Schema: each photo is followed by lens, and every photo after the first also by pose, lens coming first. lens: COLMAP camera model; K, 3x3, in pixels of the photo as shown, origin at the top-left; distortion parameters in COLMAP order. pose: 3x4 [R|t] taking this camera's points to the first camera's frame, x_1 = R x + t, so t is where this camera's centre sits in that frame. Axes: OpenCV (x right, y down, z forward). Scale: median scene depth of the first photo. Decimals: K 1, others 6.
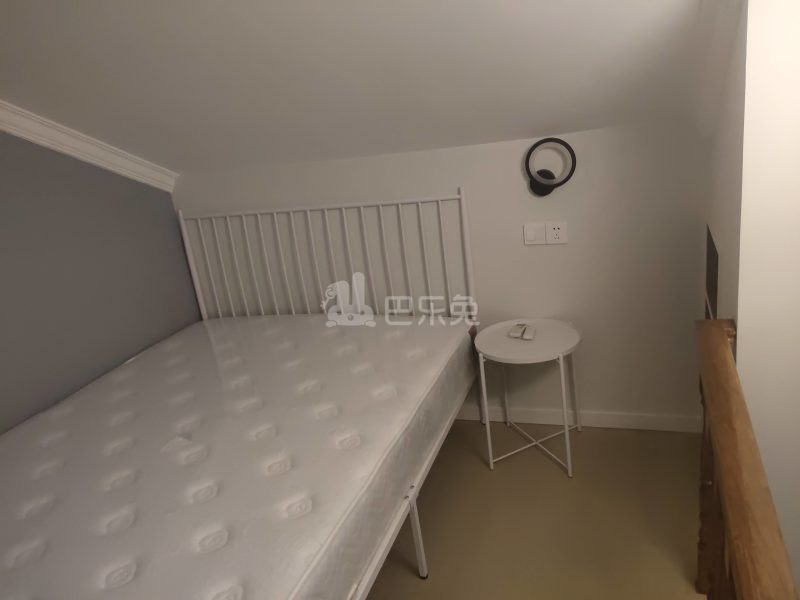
lens RADIAL K [[611.5, 0, 406.0], [0, 611.5, 300.1], [0, 0, 1]] dist [0.026144, 0.008504]
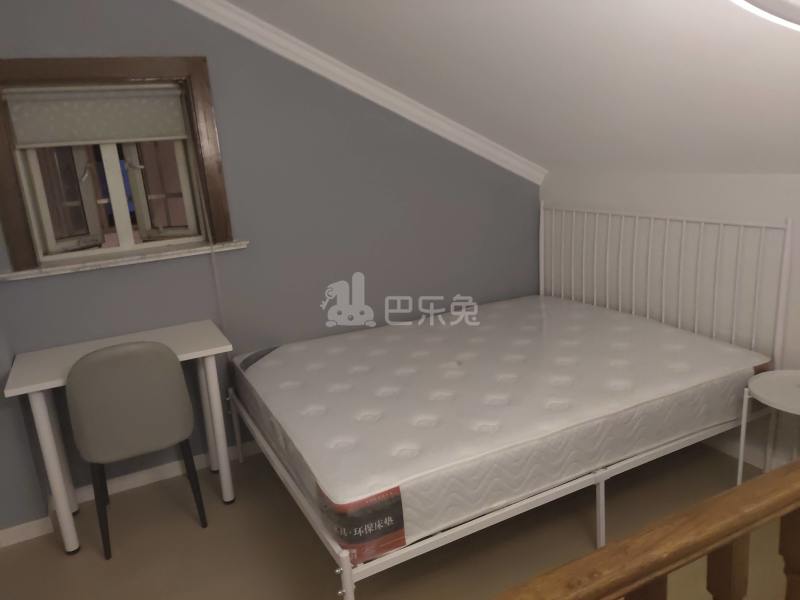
lens RADIAL K [[611.5, 0, 403.9], [0, 611.5, 308.6], [0, 0, 1]] dist [0.026144, 0.008504]
pose [[0.738668, 0.255967, -0.623579, 0.279615], [-0.241032, 0.964231, 0.110280, -0.010831], [0.629502, 0.068843, 0.773943, -0.099755]]
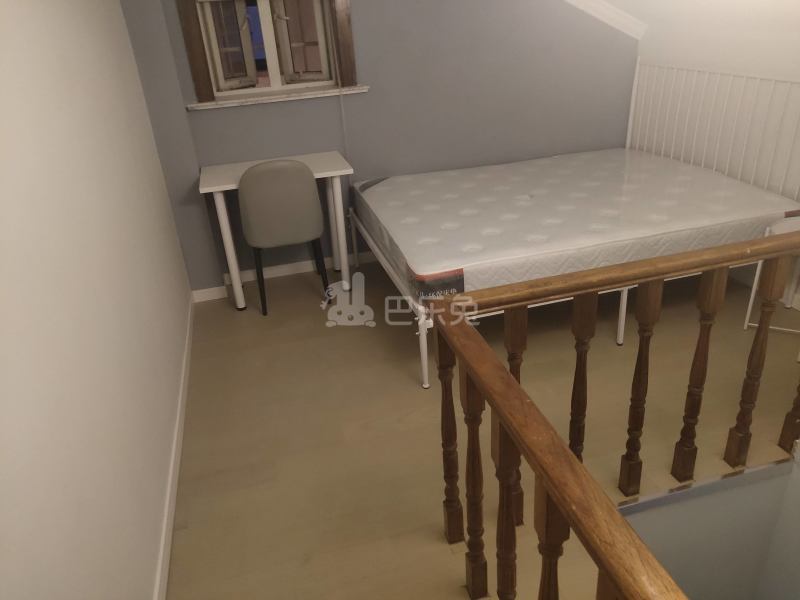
lens RADIAL K [[611.5, 0, 411.4], [0, 611.5, 305.5], [0, 0, 1]] dist [0.026144, 0.008504]
pose [[0.595039, 0.447051, -0.667887, 0.529120], [-0.271037, 0.893959, 0.356898, -0.013871], [0.756616, -0.031346, 0.653108, -0.258649]]
